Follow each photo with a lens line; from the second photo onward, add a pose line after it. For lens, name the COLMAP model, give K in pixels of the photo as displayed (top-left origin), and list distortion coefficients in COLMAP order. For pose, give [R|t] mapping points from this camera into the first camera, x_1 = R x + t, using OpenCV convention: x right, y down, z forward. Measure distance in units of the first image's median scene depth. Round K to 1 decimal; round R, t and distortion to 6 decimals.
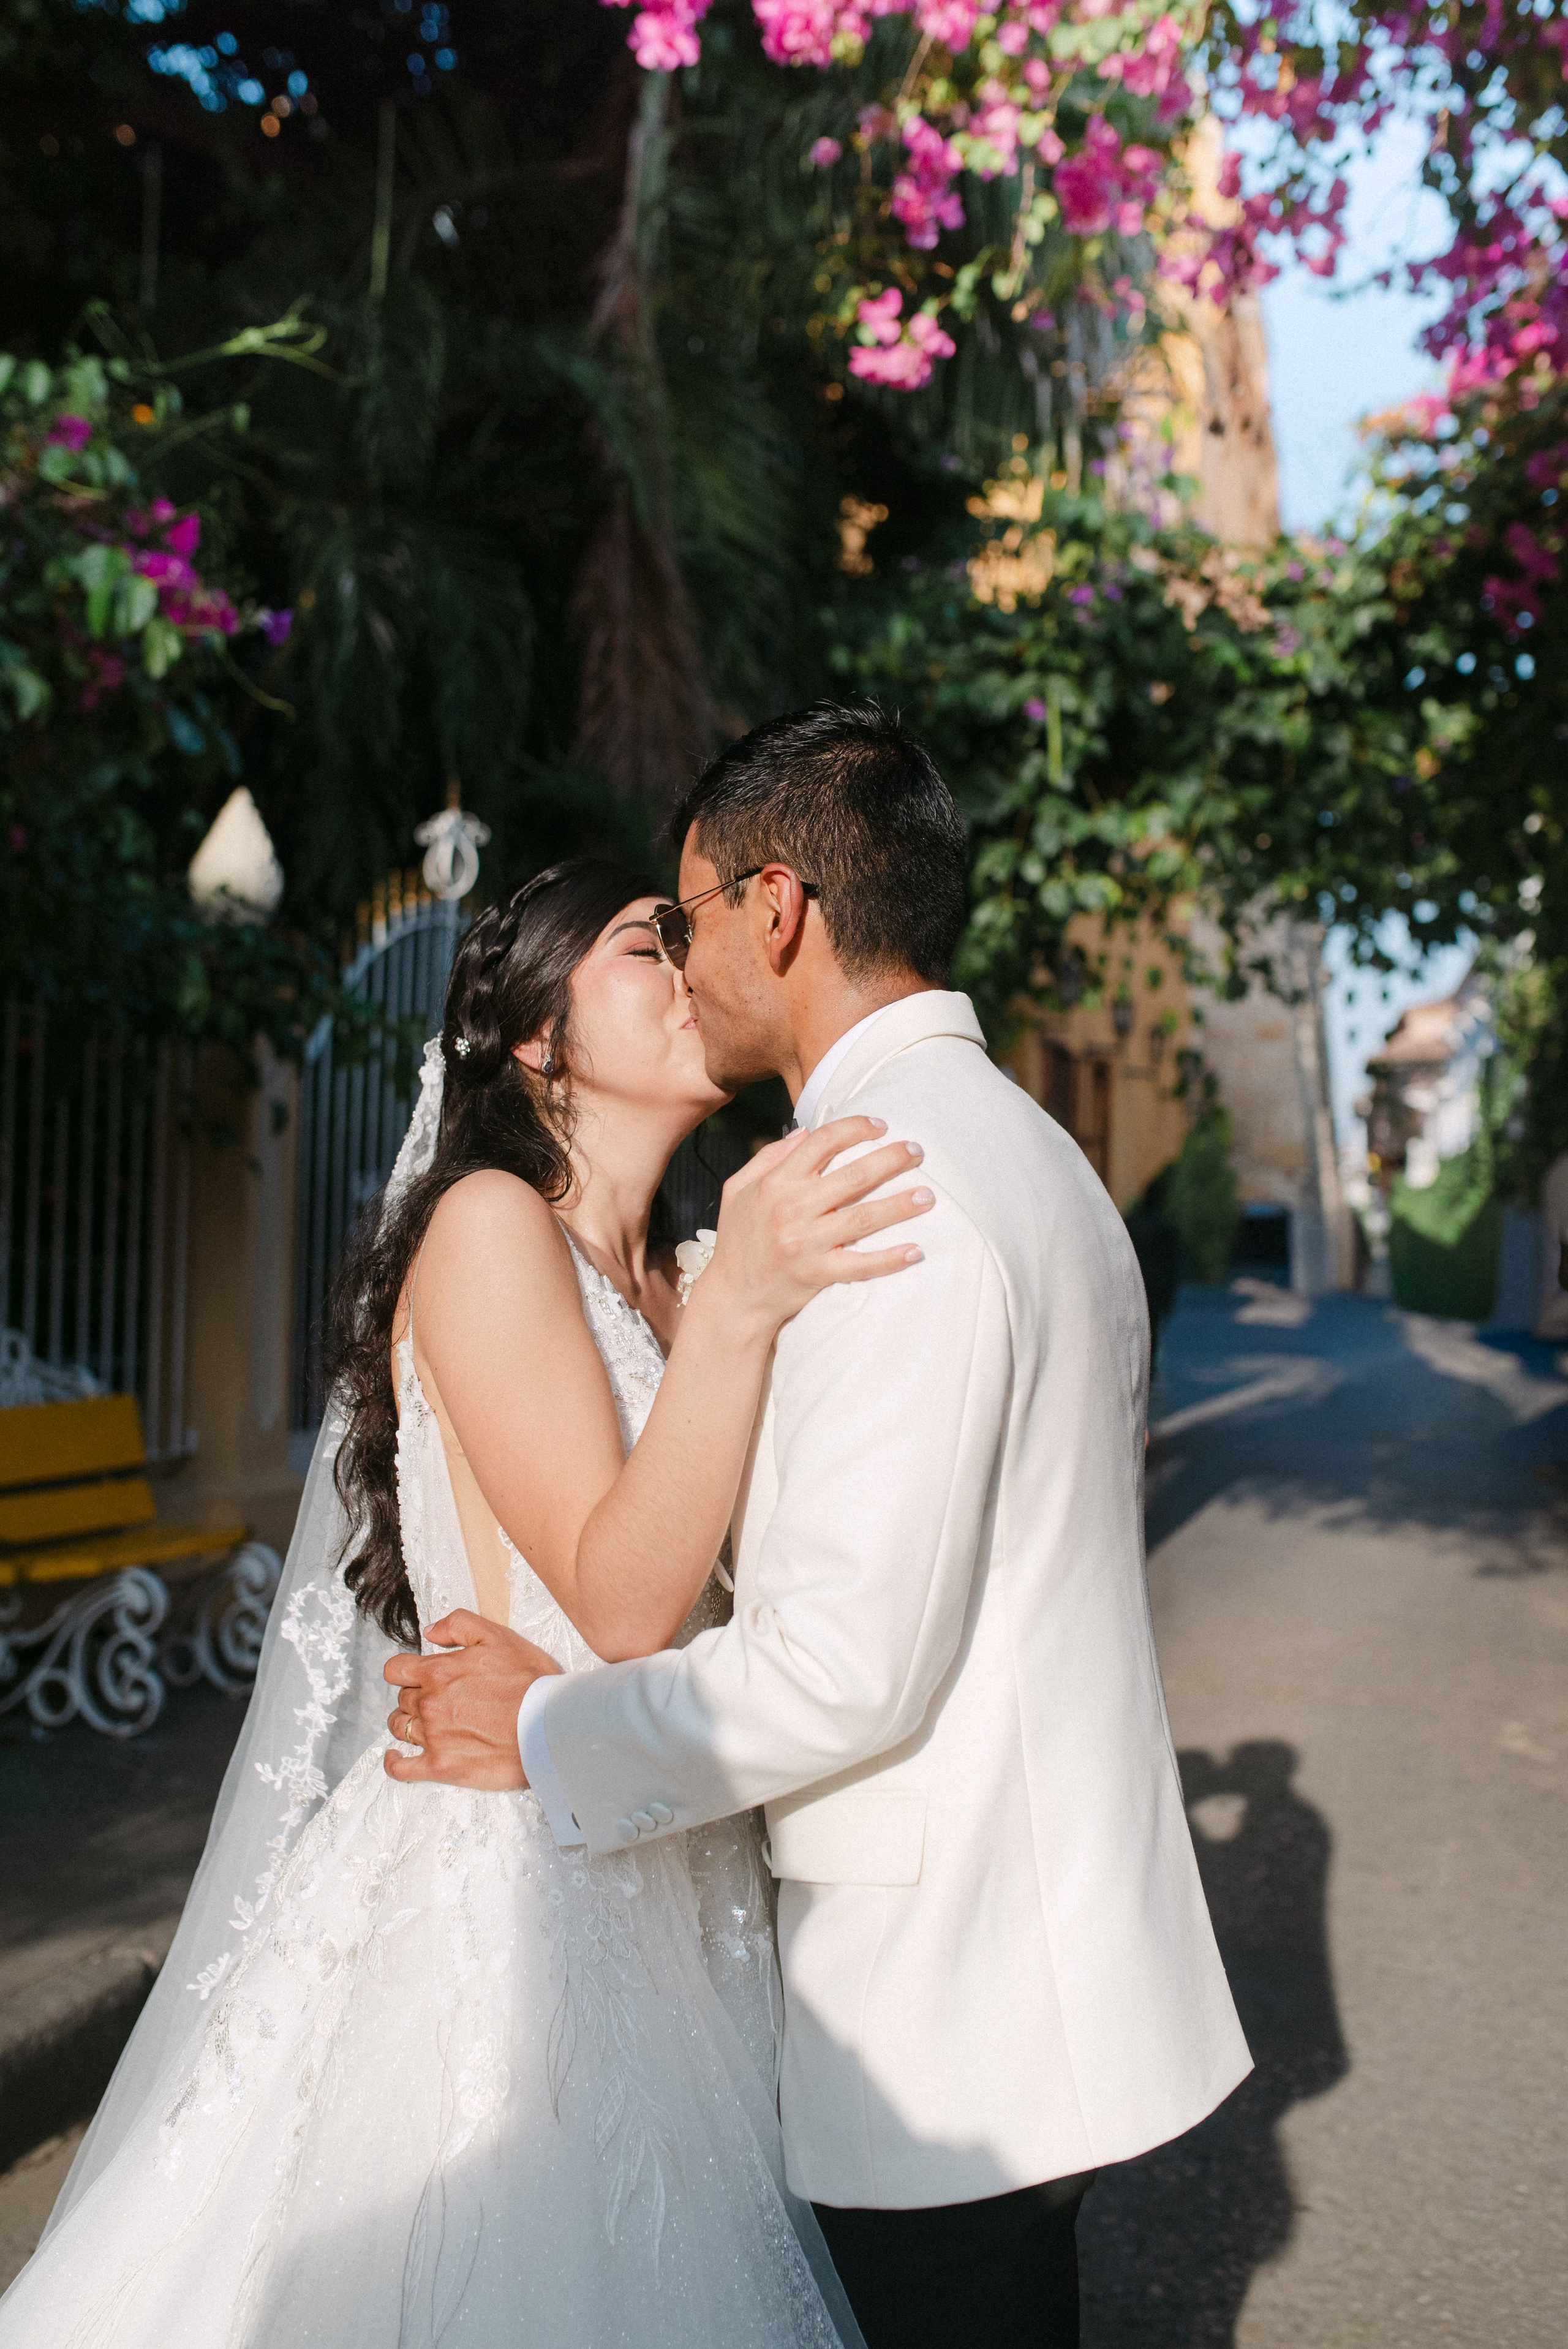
lens RADIAL K [[2418.0, 0, 799.7], [0, 2418.0, 1166.1], [0, 0, 1]] dist [-0.025409, 0.000635]
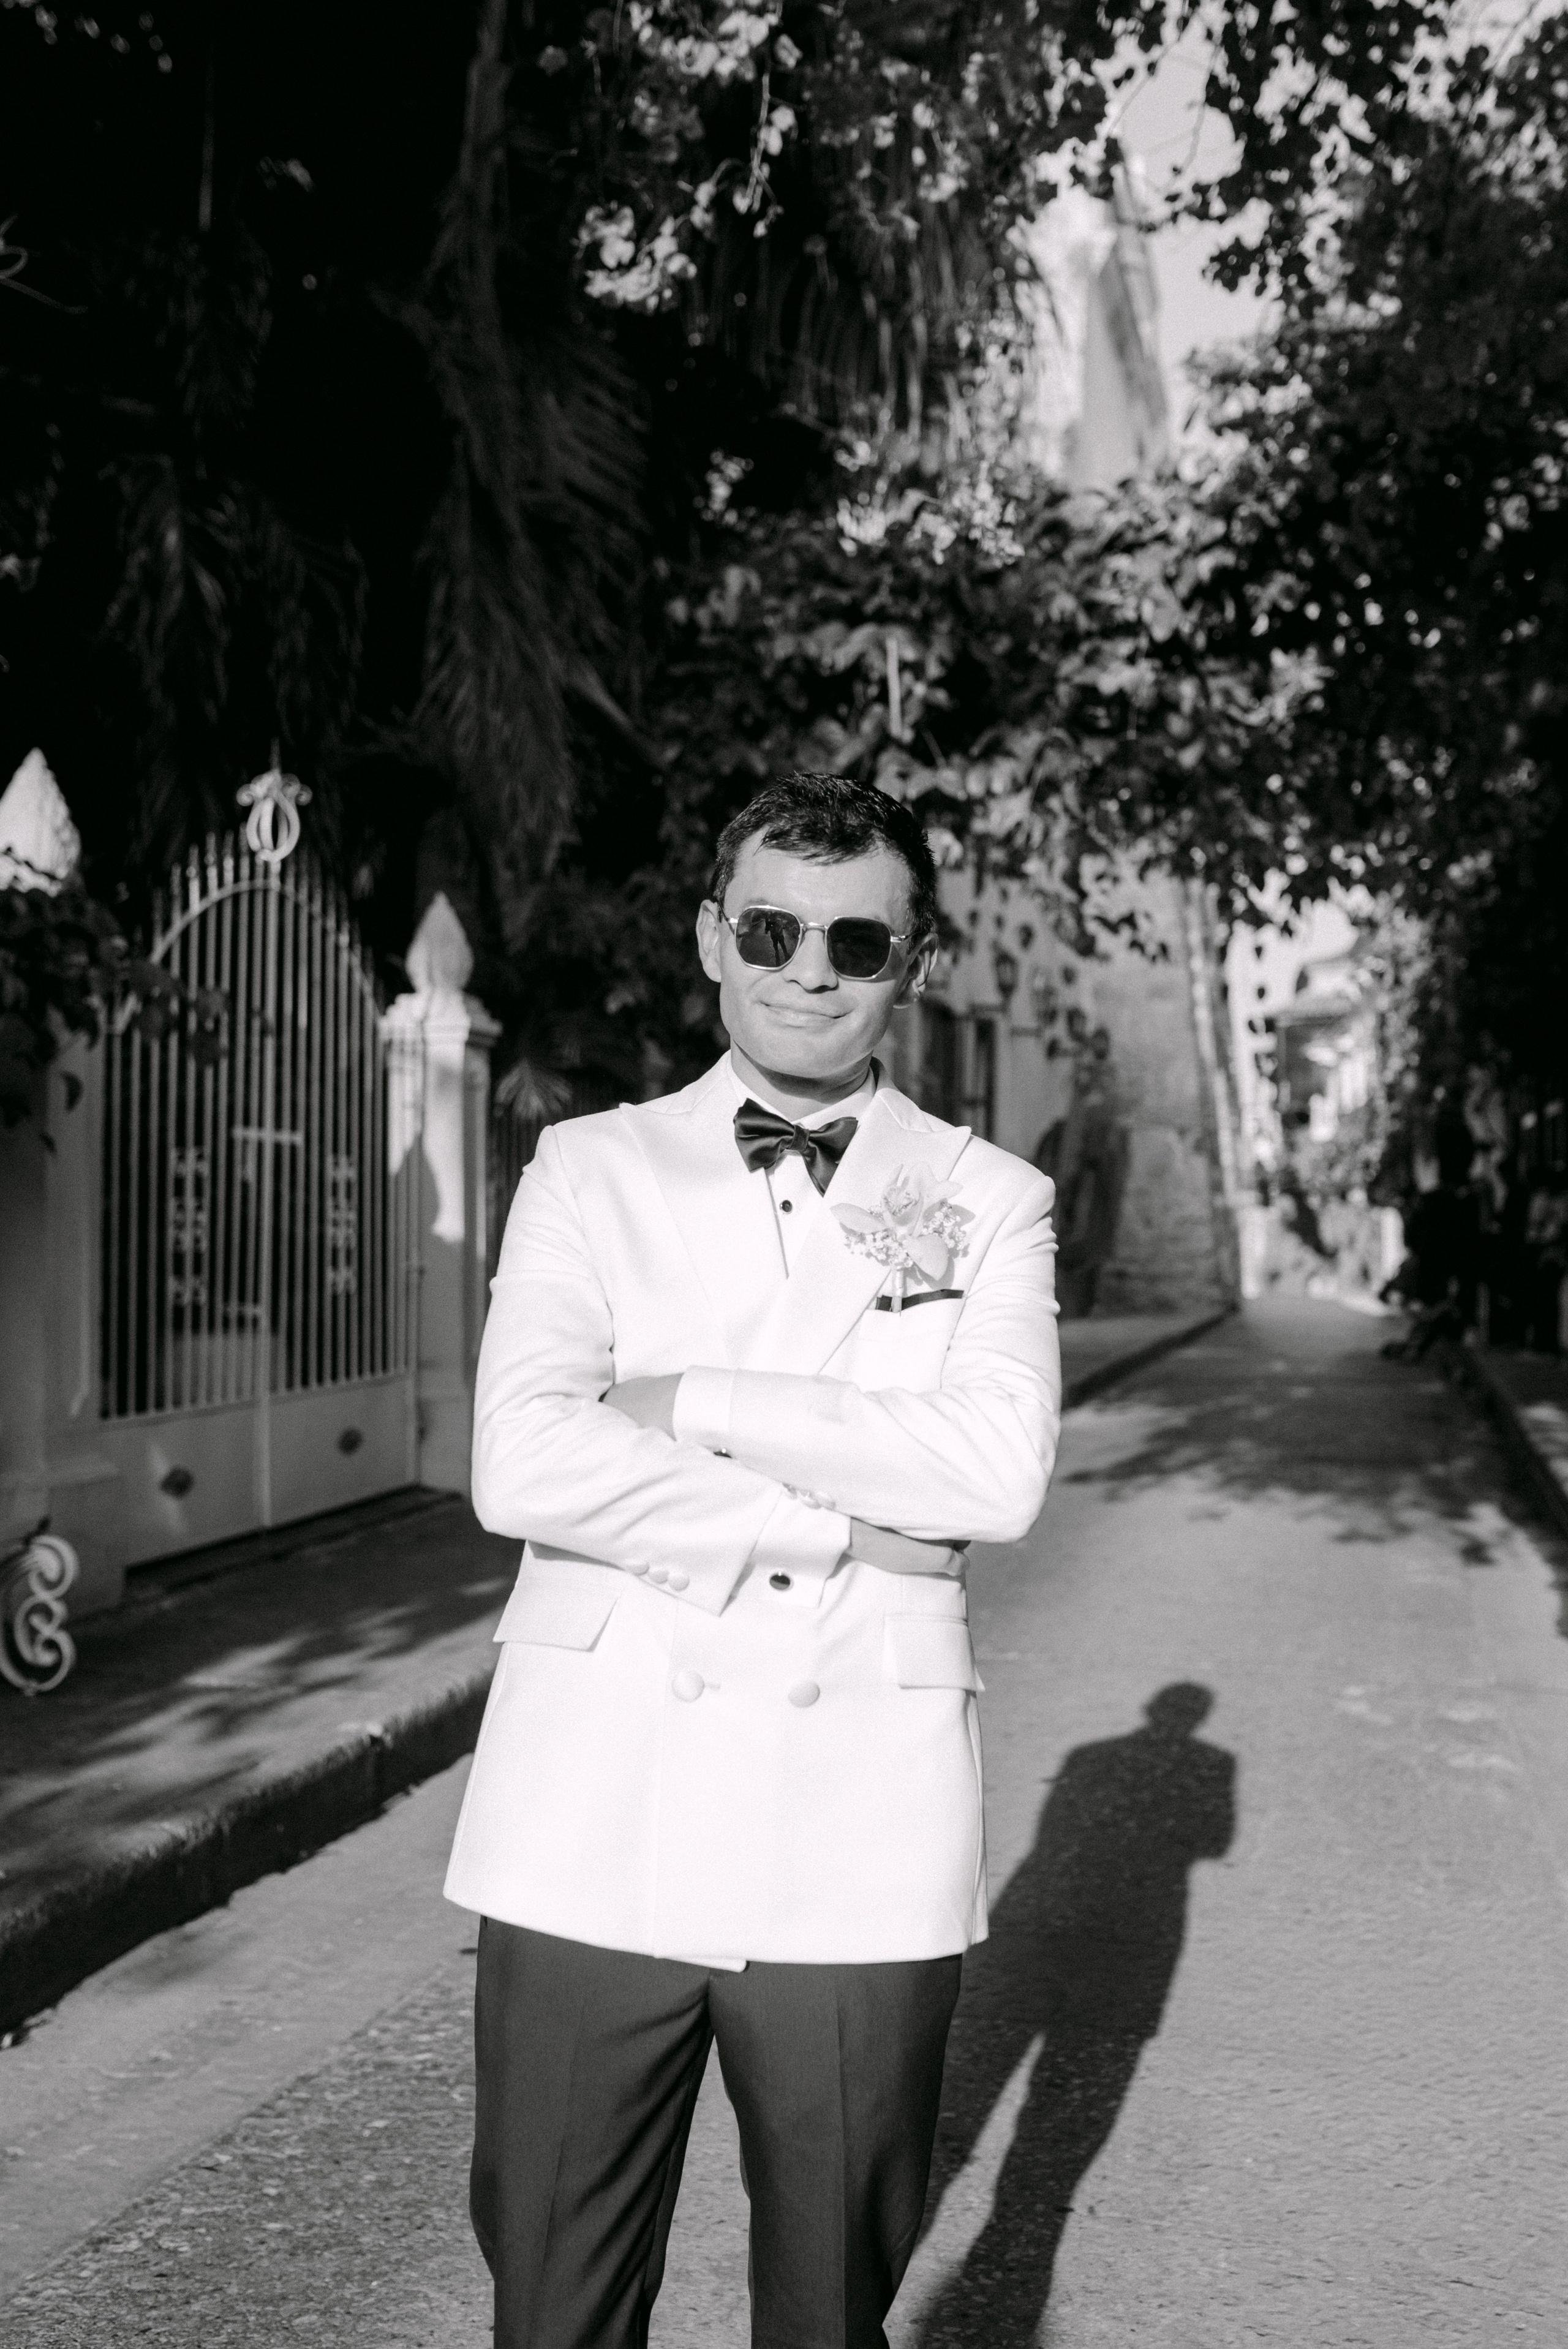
lens RADIAL K [[2442.0, 0, 801.6], [0, 2442.0, 1184.1], [0, 0, 1]] dist [-0.048529, 0.034354]
pose [[0.998993, -0.016357, 0.041774, 0.023988], [0.015438, 0.999634, 0.022233, -0.000445], [-0.042122, -0.021566, 0.998880, 0.015808]]
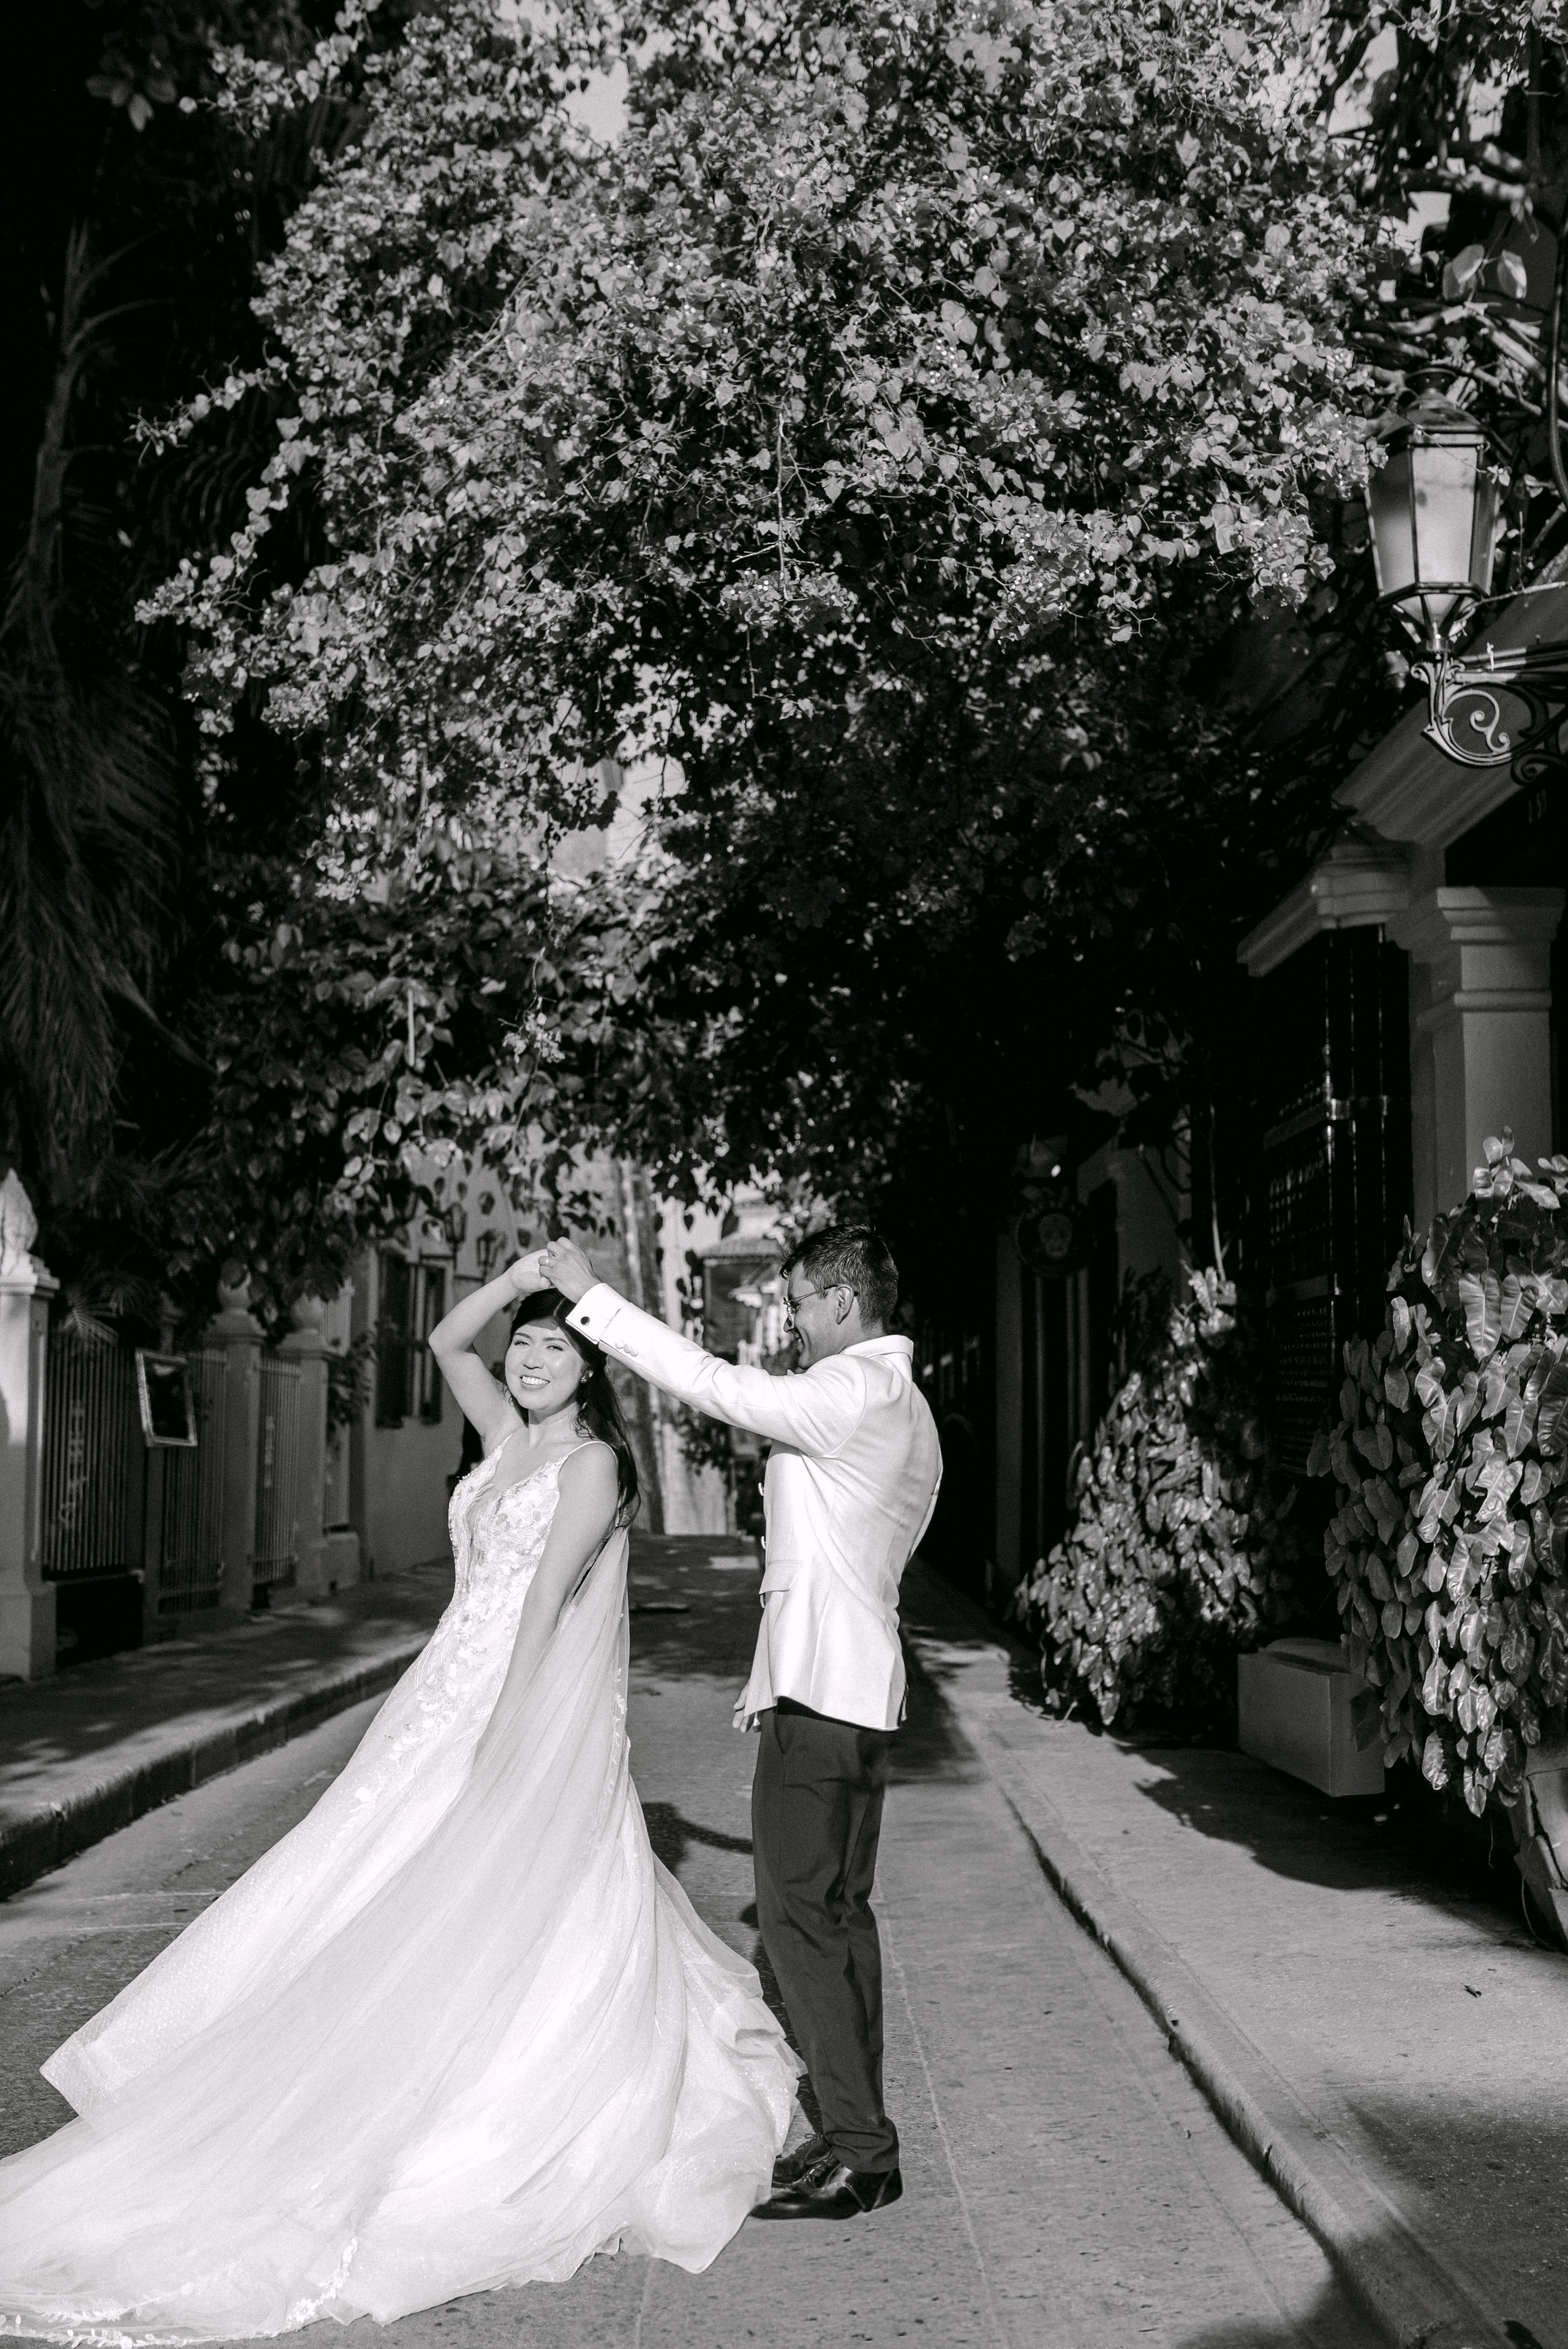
lens RADIAL K [[2442.0, 0, 801.6], [0, 2442.0, 1184.1], [0, 0, 1]] dist [-0.048529, 0.034354]
pose [[0.962455, 0.019273, 0.270756, -0.039810], [0.000941, 0.997233, -0.074332, -0.004619], [-0.271440, 0.071796, 0.959774, -0.254244]]
